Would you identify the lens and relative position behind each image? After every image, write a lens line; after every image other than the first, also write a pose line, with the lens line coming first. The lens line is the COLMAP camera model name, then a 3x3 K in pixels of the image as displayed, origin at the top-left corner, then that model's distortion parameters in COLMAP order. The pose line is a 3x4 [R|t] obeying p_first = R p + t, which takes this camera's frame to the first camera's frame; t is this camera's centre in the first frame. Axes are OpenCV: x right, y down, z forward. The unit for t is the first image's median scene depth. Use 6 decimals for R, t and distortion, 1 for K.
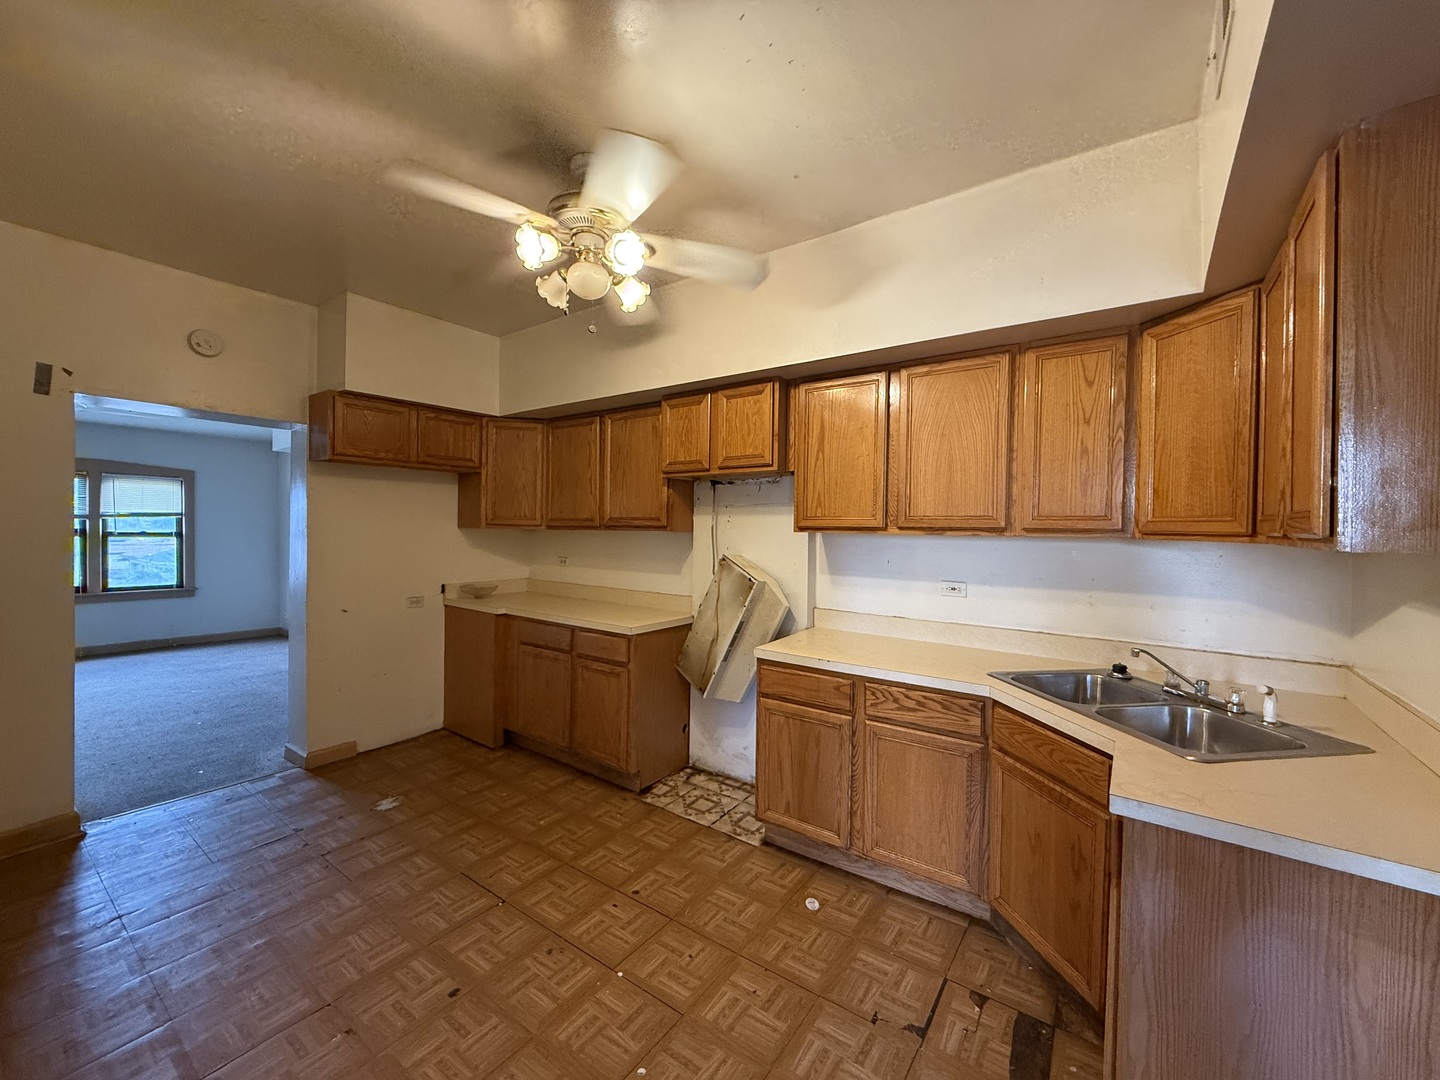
lens RADIAL K [[575.8, 0, 718.9], [0, 575.8, 533.8], [0, 0, 1]] dist [0.000348, 0.000899]
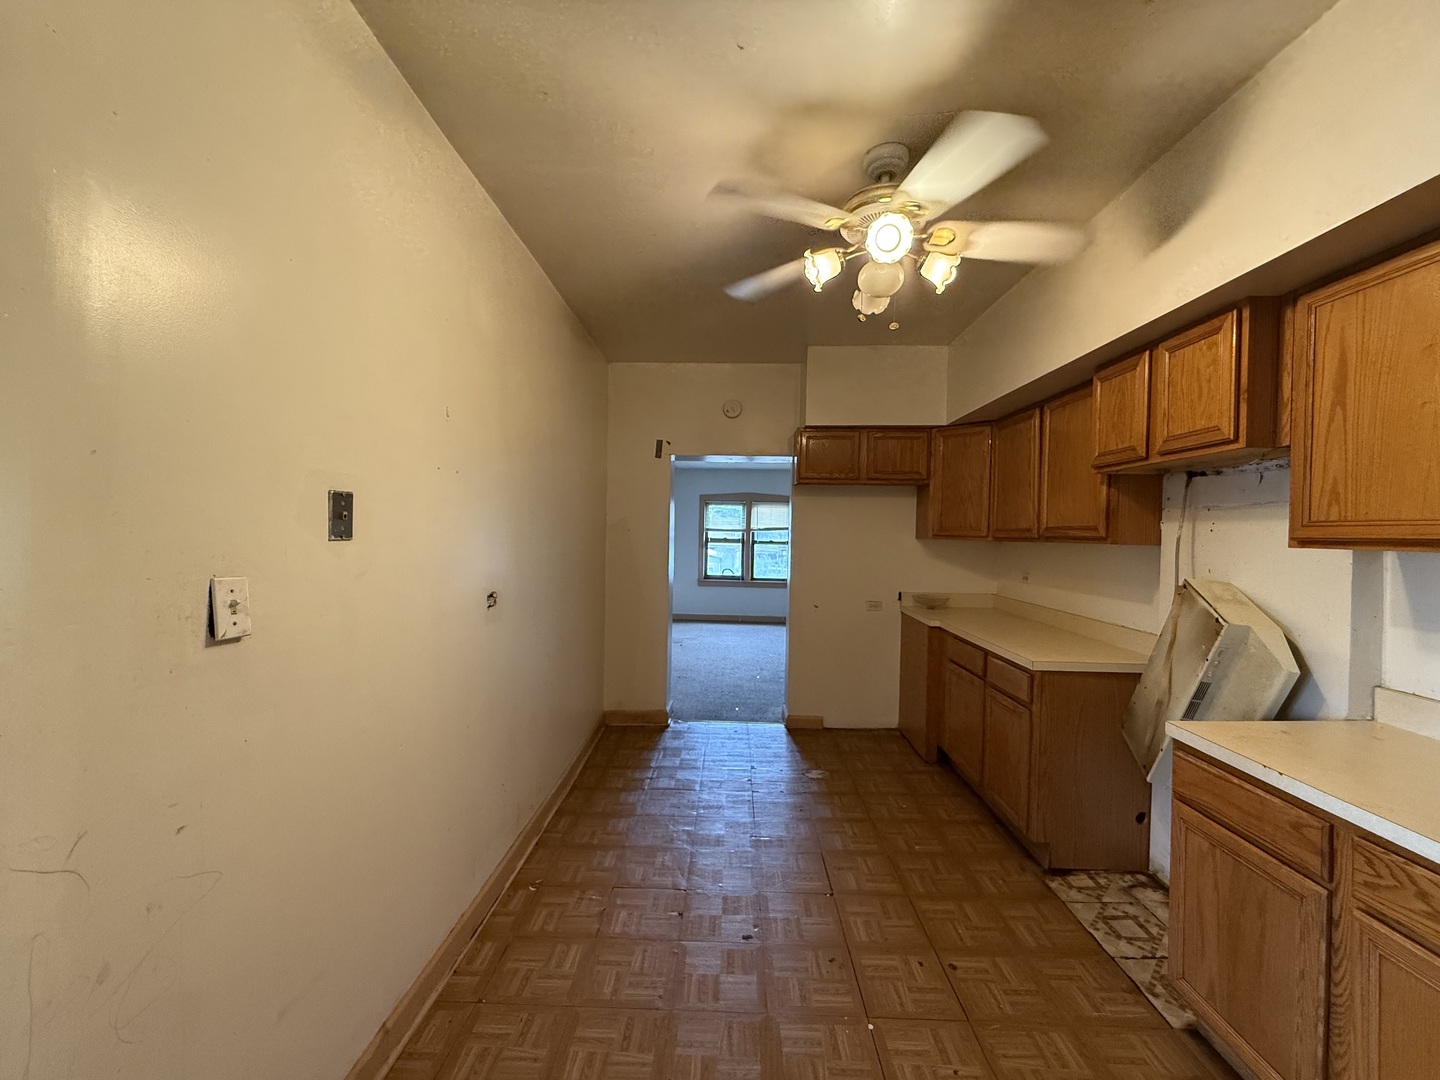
lens RADIAL K [[575.8, 0, 713.8], [0, 575.8, 534.0], [0, 0, 1]] dist [0.000348, 0.000899]
pose [[0.560306, -0.001013, -0.828285, 0.256612], [-0.016811, 0.999779, -0.012595, 0.000355], [0.828115, 0.020982, 0.560165, 0.153969]]
